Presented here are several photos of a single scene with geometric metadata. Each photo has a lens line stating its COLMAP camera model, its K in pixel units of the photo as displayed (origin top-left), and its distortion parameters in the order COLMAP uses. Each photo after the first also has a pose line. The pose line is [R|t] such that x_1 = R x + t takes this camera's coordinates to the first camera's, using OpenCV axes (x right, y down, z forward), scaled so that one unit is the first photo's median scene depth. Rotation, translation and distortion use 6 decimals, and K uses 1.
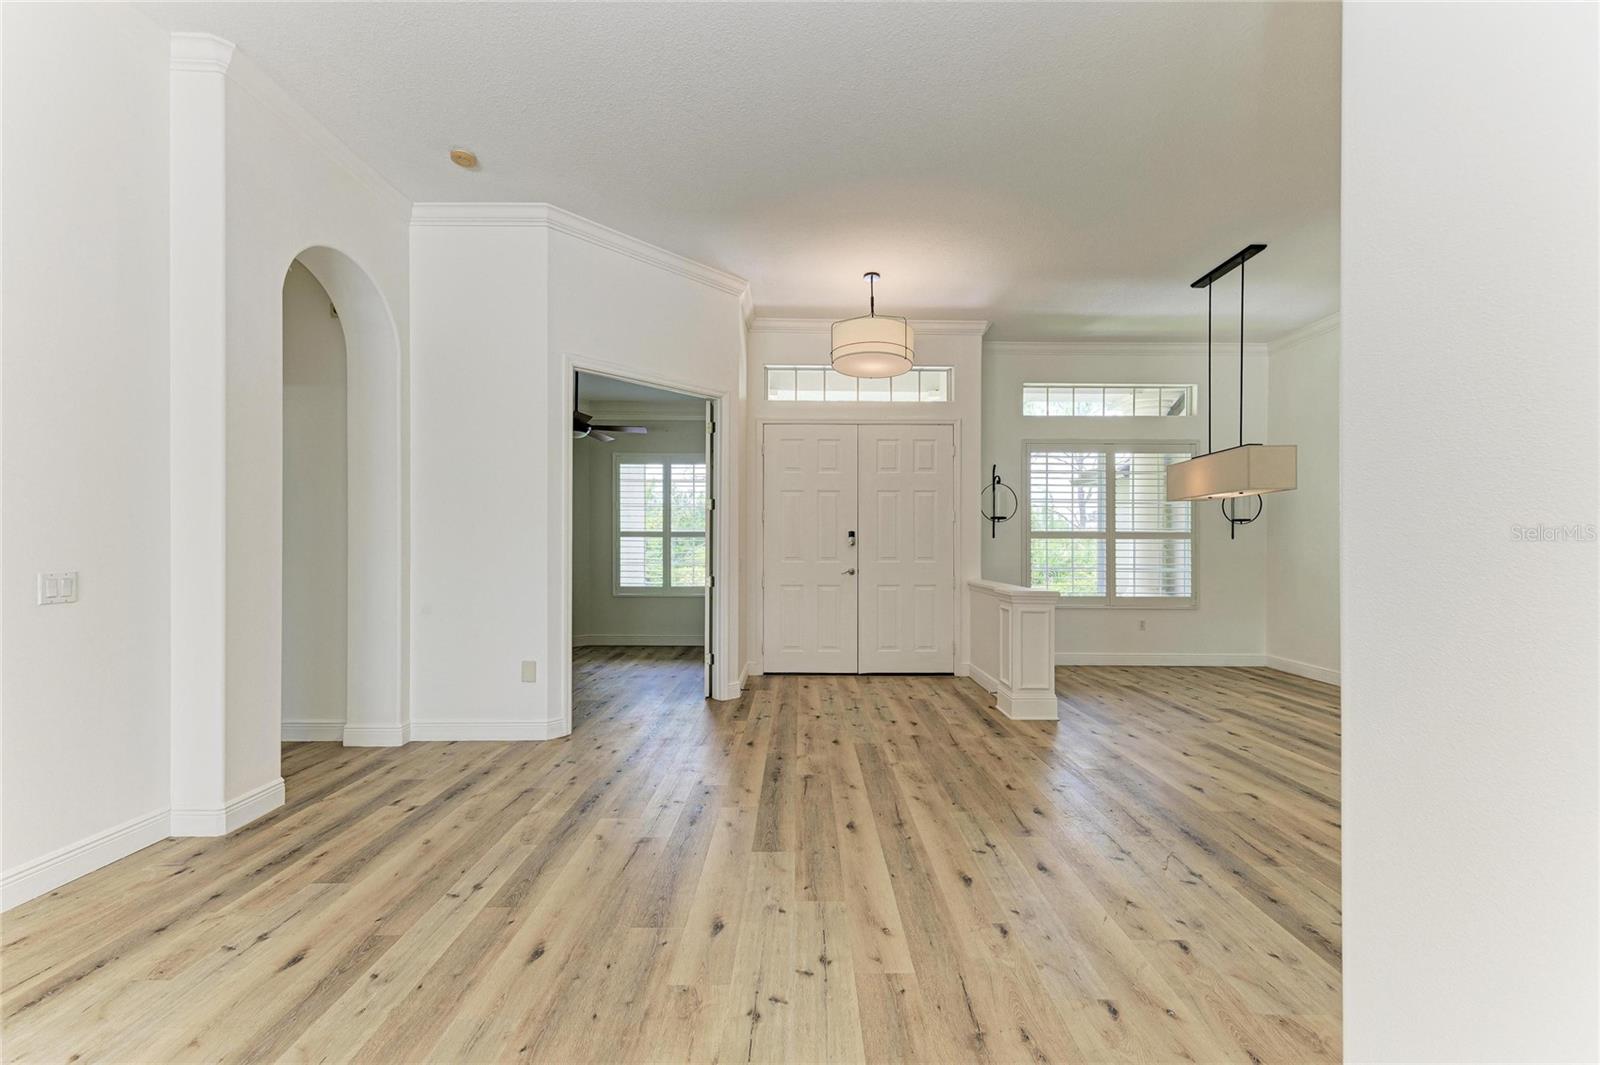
lens RADIAL K [[615.1, 0, 801.2], [0, 615.1, 543.0], [0, 0, 1]] dist [0.010425, -0.000082]
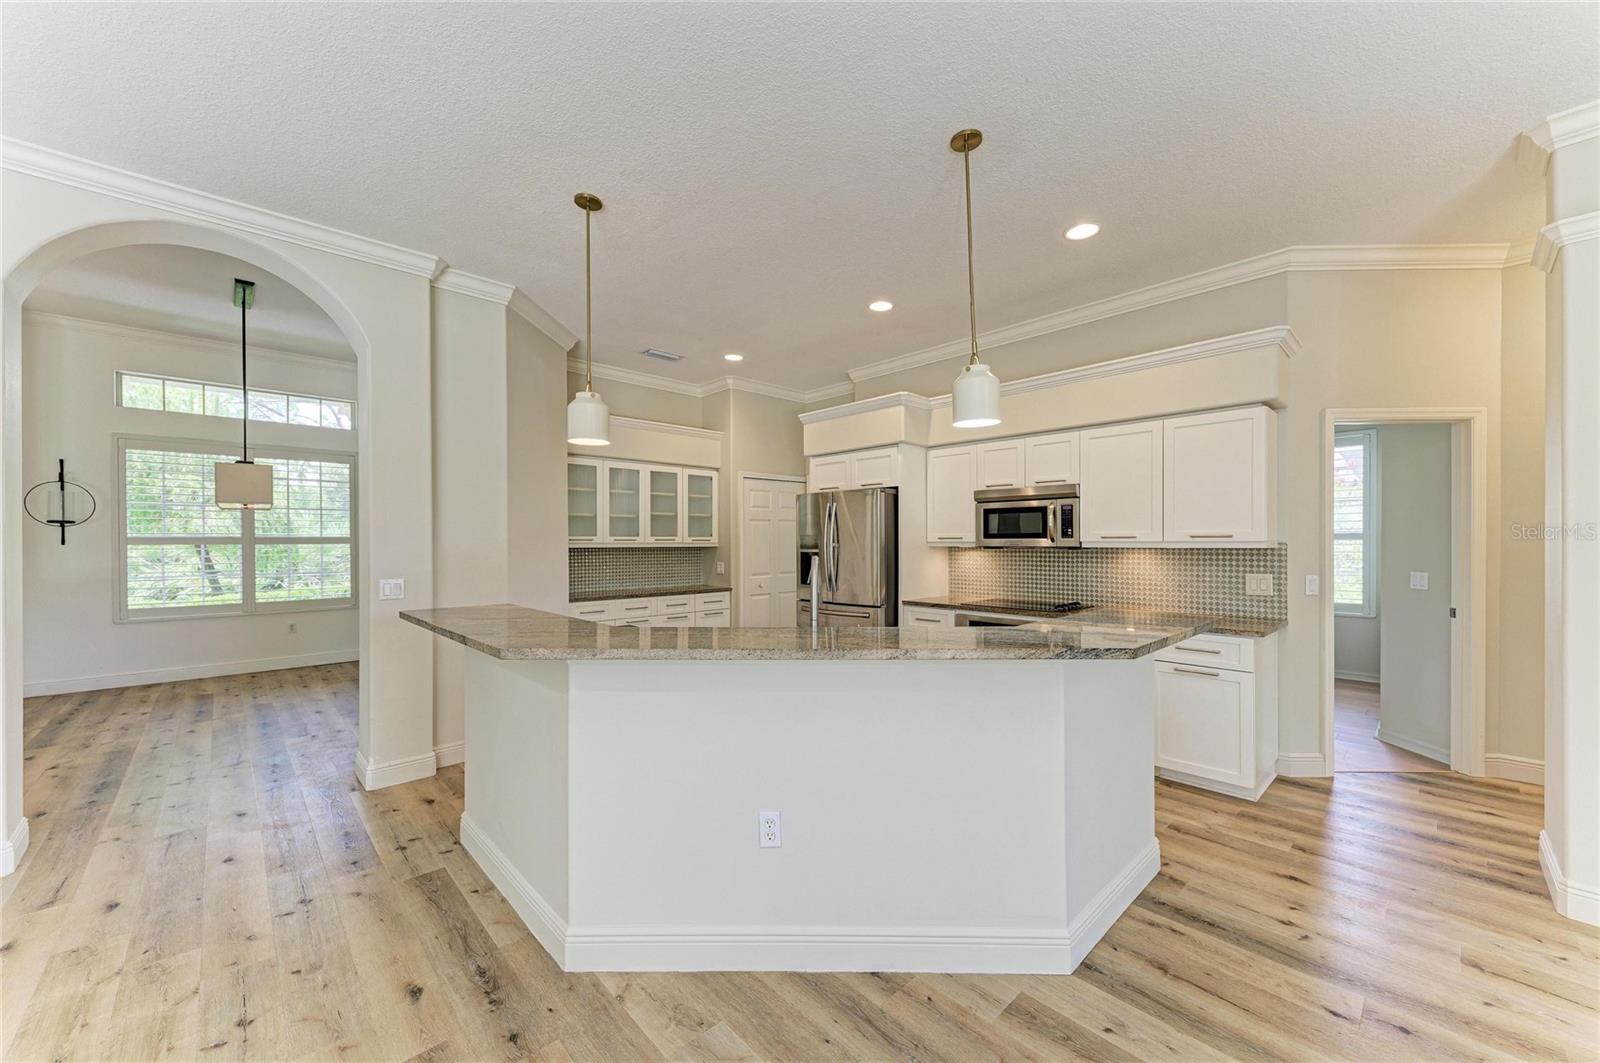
lens RADIAL K [[608.7, 0, 807.9], [0, 608.7, 543.4], [0, 0, 1]] dist [0.006359, -0.000251]
pose [[0.721264, -0.008972, 0.692602, 0.874835], [0.005606, 0.999959, 0.007116, -0.020258], [-0.692637, -0.001250, 0.721285, -0.621481]]
